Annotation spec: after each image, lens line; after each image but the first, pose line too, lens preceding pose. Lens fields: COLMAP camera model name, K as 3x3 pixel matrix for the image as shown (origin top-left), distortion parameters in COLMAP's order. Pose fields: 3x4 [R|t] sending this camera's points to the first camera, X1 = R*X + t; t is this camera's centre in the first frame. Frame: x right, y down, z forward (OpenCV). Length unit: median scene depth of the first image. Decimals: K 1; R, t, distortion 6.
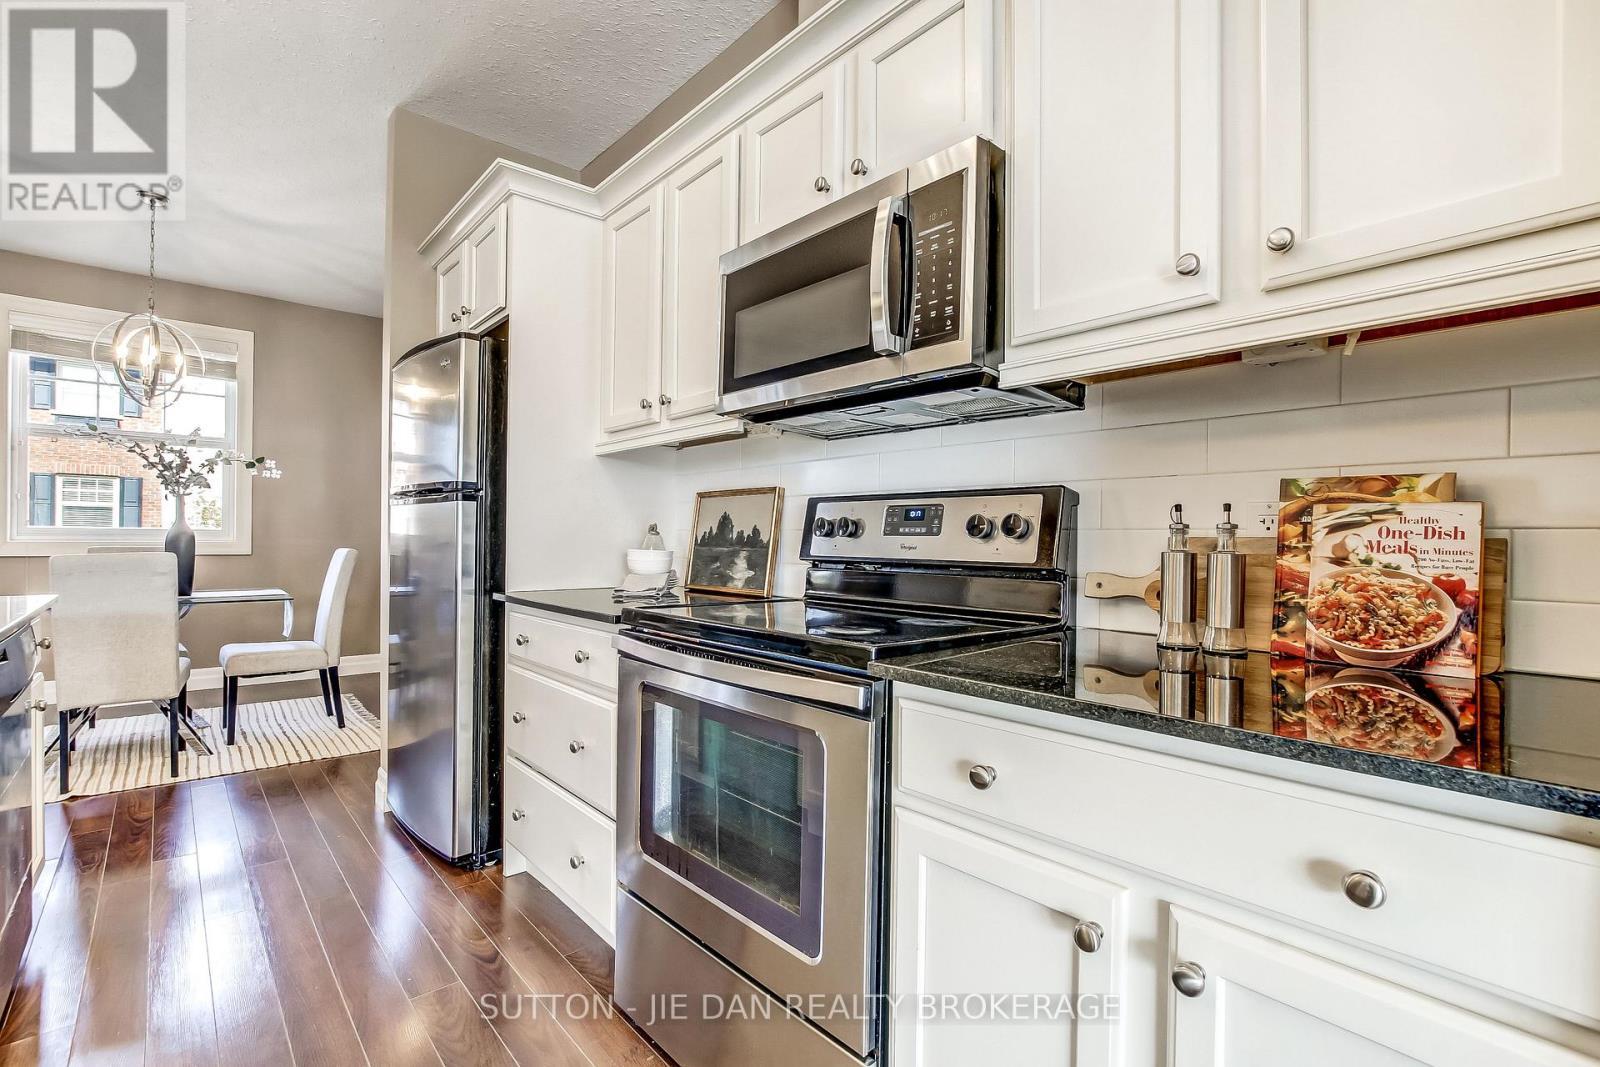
lens RADIAL K [[735.4, 0, 793.2], [0, 735.4, 535.5], [0, 0, 1]] dist [-0.018546, 0.001883]
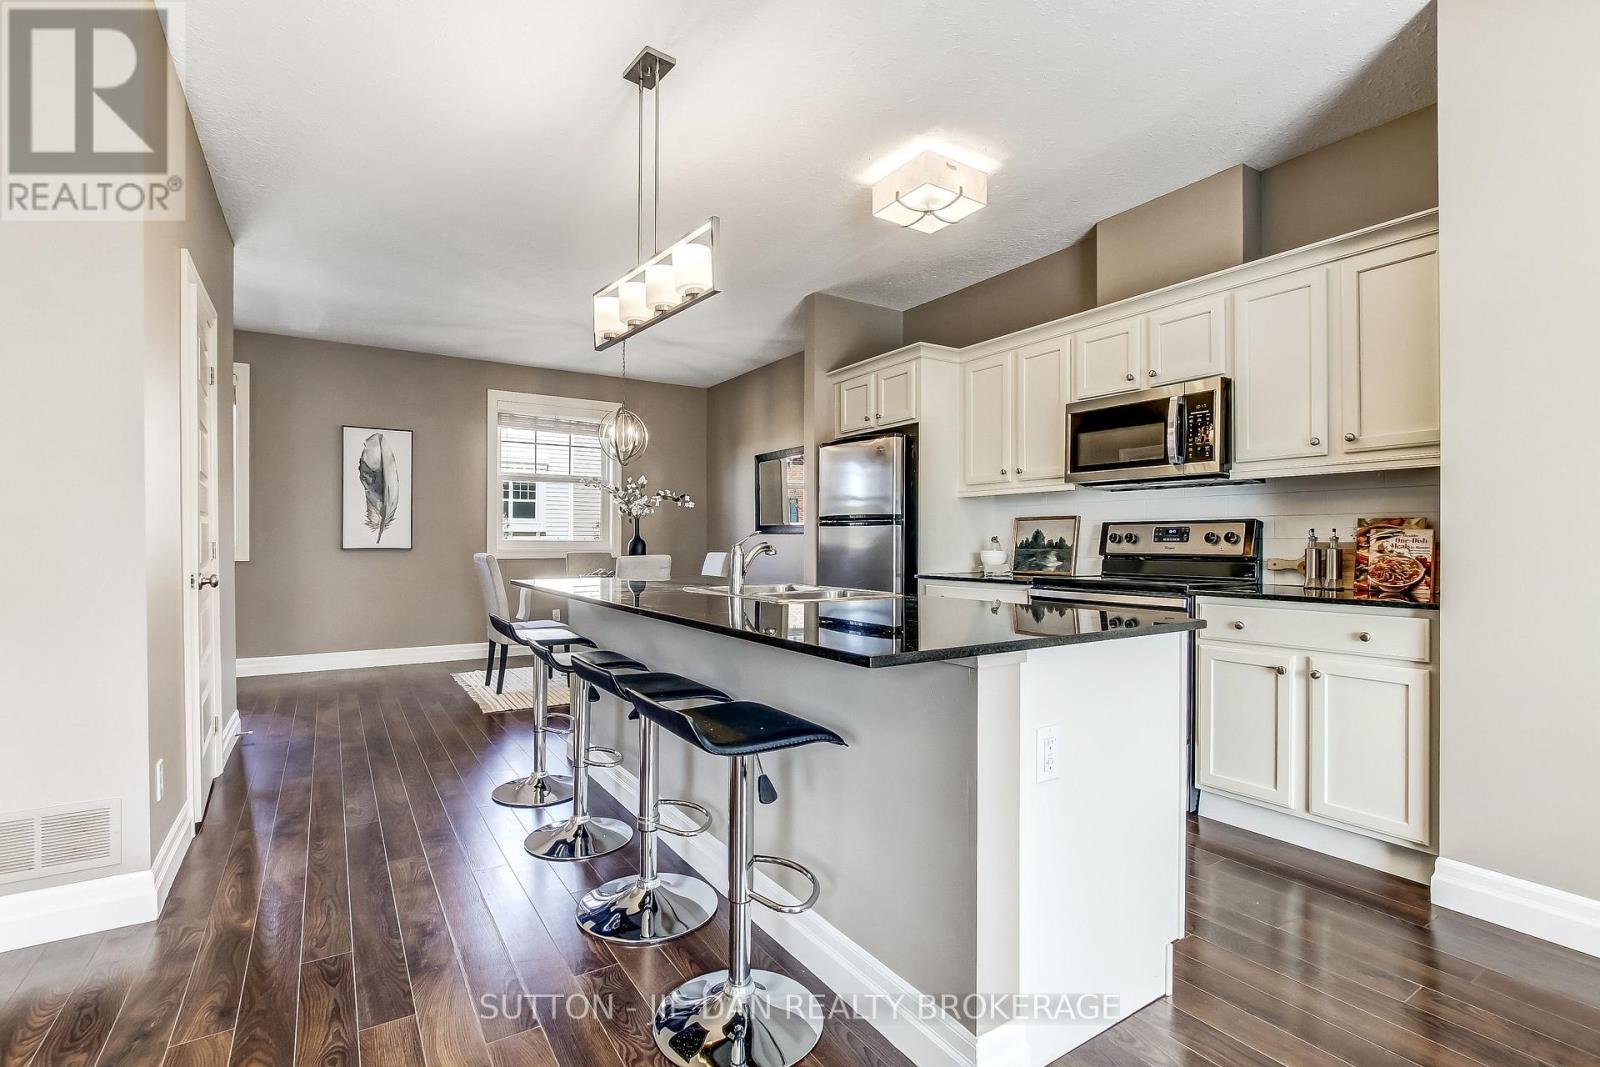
lens RADIAL K [[735.4, 0, 791.9], [0, 735.4, 538.6], [0, 0, 1]] dist [-0.018546, 0.001883]
pose [[0.989202, -0.009651, -0.146242, -0.710887], [0.009455, 0.999953, -0.002030, -0.019280], [0.146255, 0.000625, 0.989247, -1.411449]]
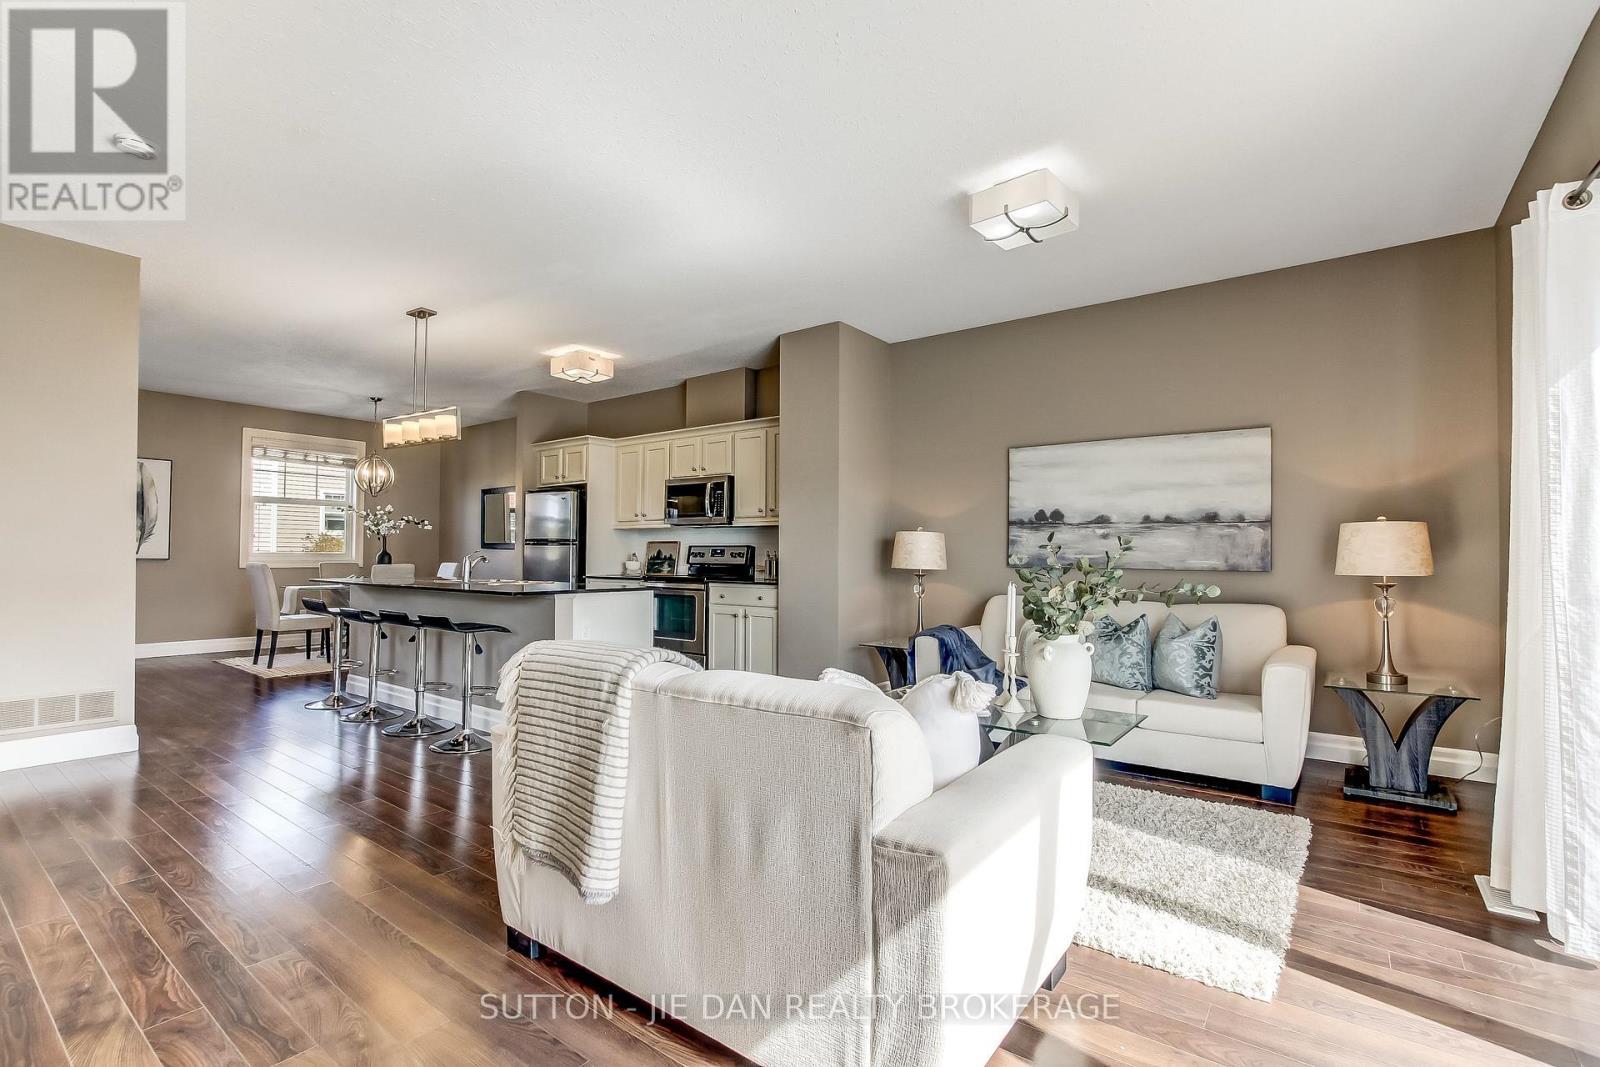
lens RADIAL K [[735.4, 0, 795.4], [0, 735.4, 542.8], [0, 0, 1]] dist [-0.018546, 0.001883]
pose [[0.979293, 0.000604, 0.202445, -0.264247], [0.002049, 0.999915, -0.012895, -0.028122], [-0.202435, 0.013043, 0.979209, -3.459838]]
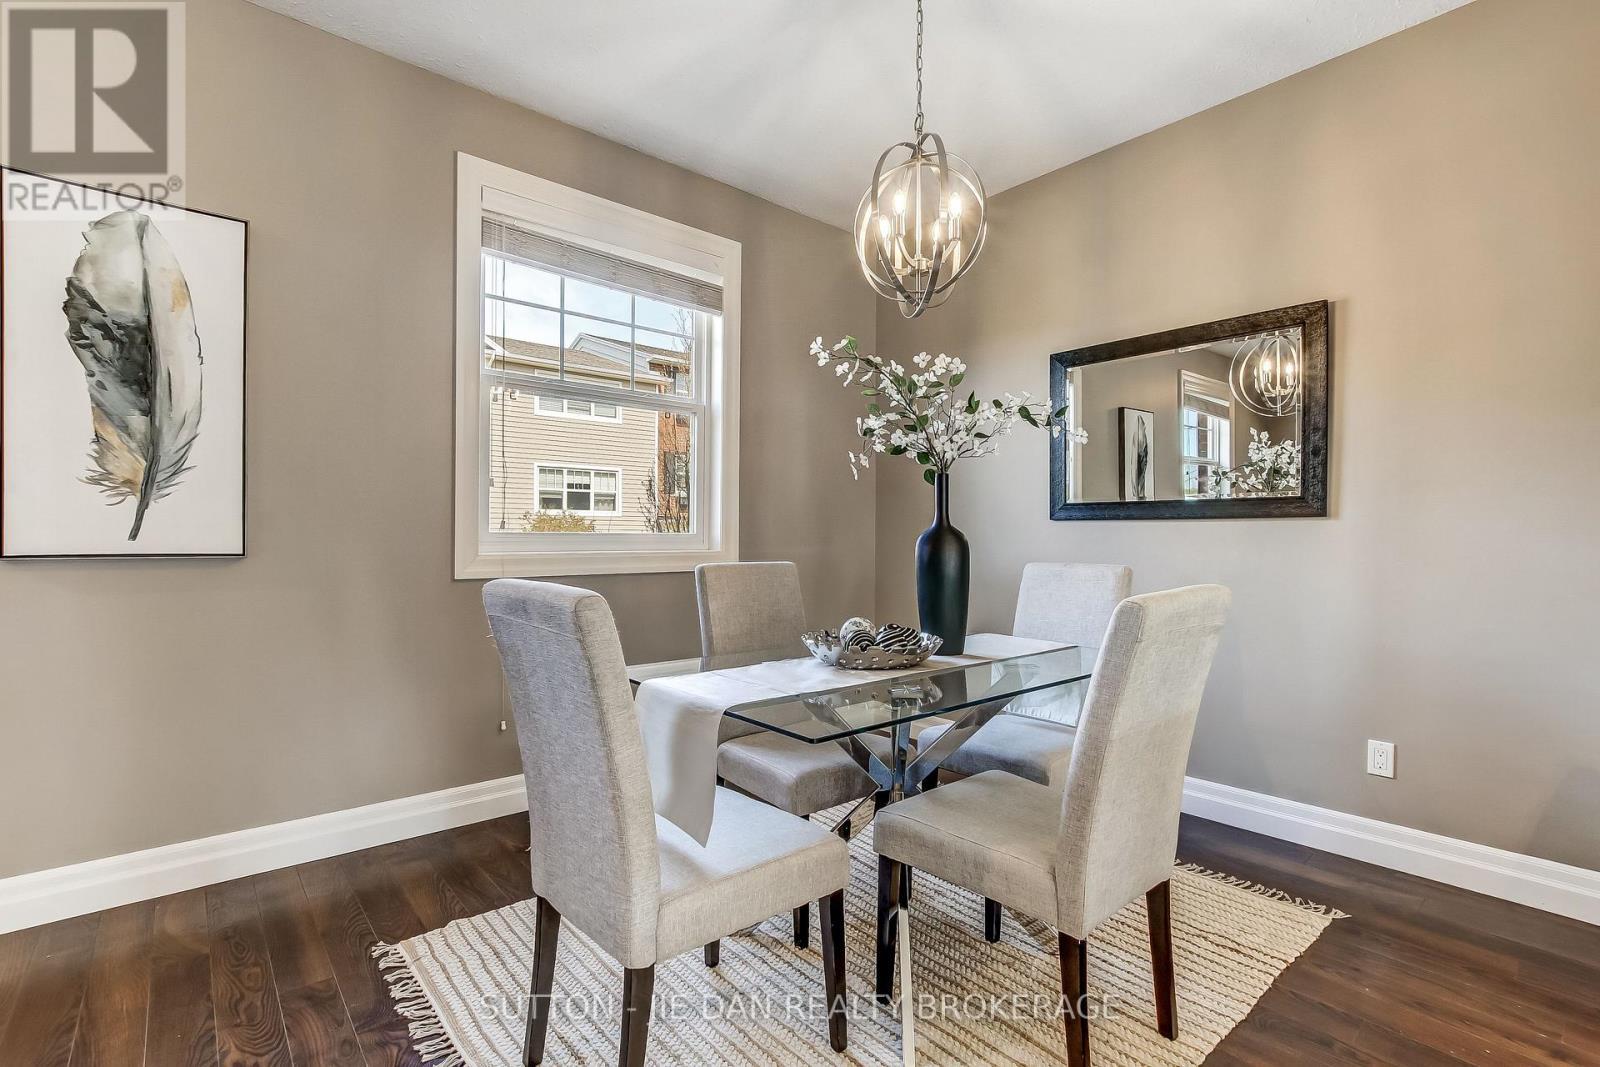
lens RADIAL K [[735.4, 0, 797.9], [0, 735.4, 540.3], [0, 0, 1]] dist [-0.018546, 0.001883]
pose [[0.999975, -0.006885, -0.001795, -2.494729], [0.006896, 0.999958, 0.006082, -0.020686], [0.001753, -0.006094, 0.999980, 1.147893]]
